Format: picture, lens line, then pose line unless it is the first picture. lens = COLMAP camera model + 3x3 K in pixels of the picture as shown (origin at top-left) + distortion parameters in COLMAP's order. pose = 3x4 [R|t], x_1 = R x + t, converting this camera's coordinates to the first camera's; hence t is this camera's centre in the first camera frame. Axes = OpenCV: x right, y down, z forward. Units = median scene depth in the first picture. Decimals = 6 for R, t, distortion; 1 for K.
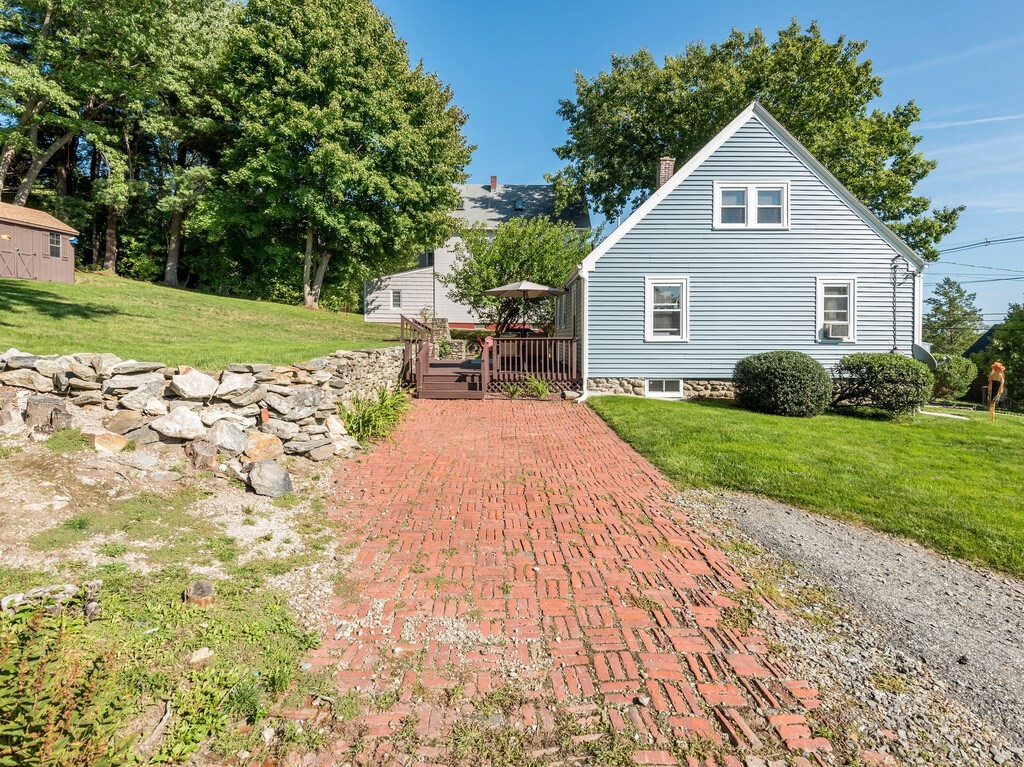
lens RADIAL K [[477.9, 0, 514.8], [0, 477.9, 345.8], [0, 0, 1]] dist [0.002713, 0.000743]
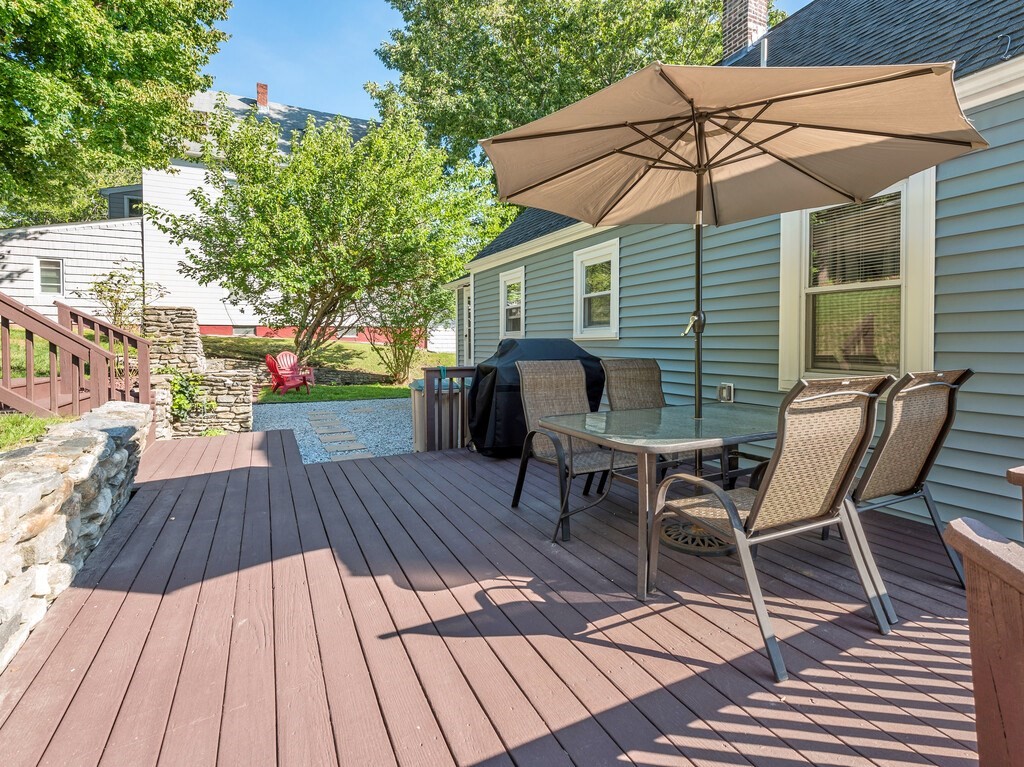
lens RADIAL K [[477.9, 0, 514.8], [0, 477.9, 345.8], [0, 0, 1]] dist [0.002713, 0.000743]
pose [[0.877767, -0.006788, 0.479041, -0.073429], [0.009506, 0.999950, -0.003248, -0.019135], [-0.478994, 0.007405, 0.877787, 0.403857]]
